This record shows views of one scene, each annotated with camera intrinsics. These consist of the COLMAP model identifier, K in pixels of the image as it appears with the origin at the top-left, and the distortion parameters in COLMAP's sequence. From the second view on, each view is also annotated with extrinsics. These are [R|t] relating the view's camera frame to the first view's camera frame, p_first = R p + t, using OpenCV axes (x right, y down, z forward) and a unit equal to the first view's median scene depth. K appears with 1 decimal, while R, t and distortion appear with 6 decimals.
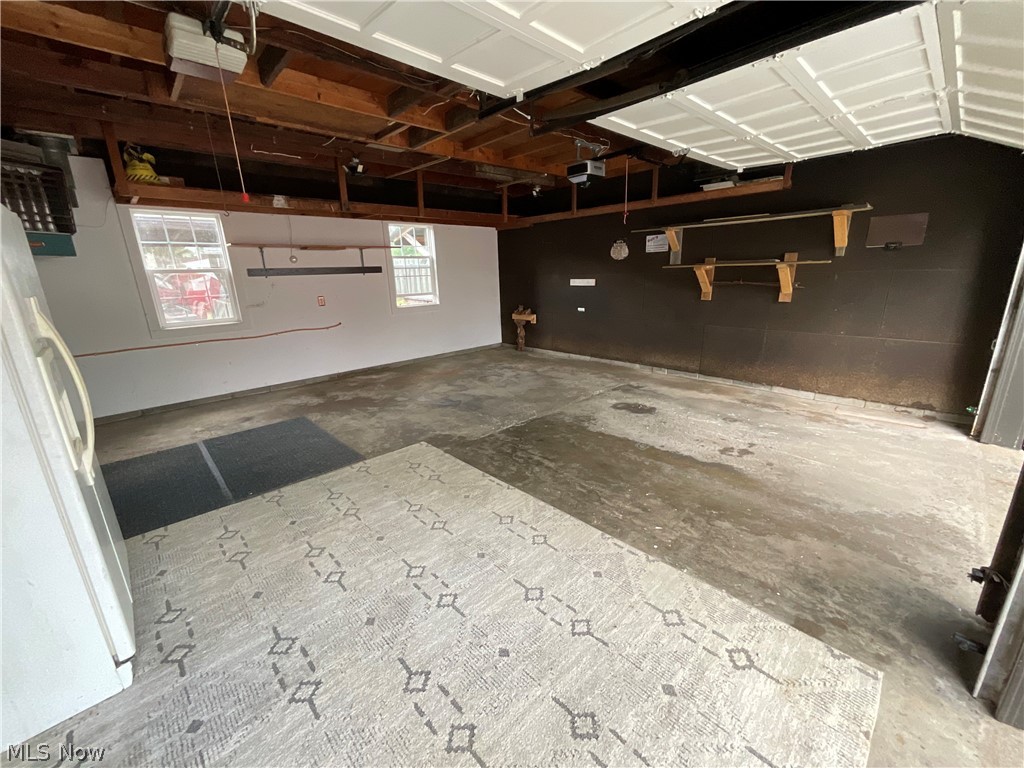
lens RADIAL K [[412.6, 0, 515.6], [0, 412.6, 384.0], [0, 0, 1]] dist [-0.002360, -0.000136]
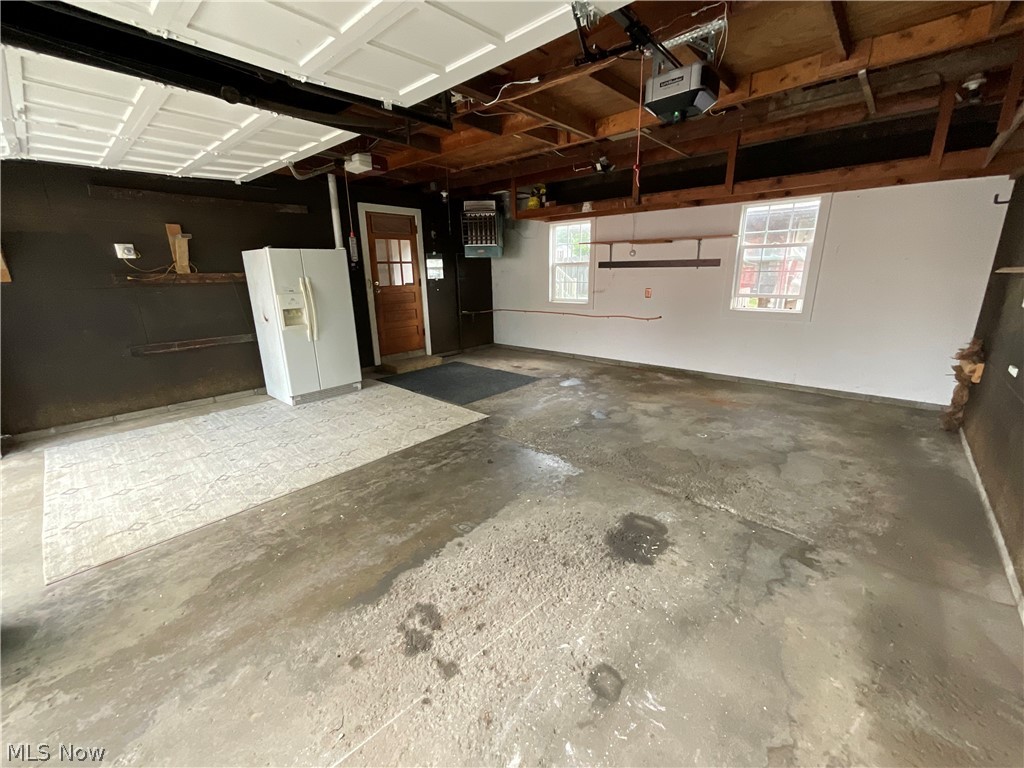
lens RADIAL K [[412.6, 0, 515.6], [0, 412.6, 384.0], [0, 0, 1]] dist [-0.002360, -0.000136]
pose [[0.084910, 0.290423, -0.953124, 0.869154], [-0.254405, 0.931191, 0.261076, -0.268541], [0.963363, 0.220311, 0.152953, 0.877768]]
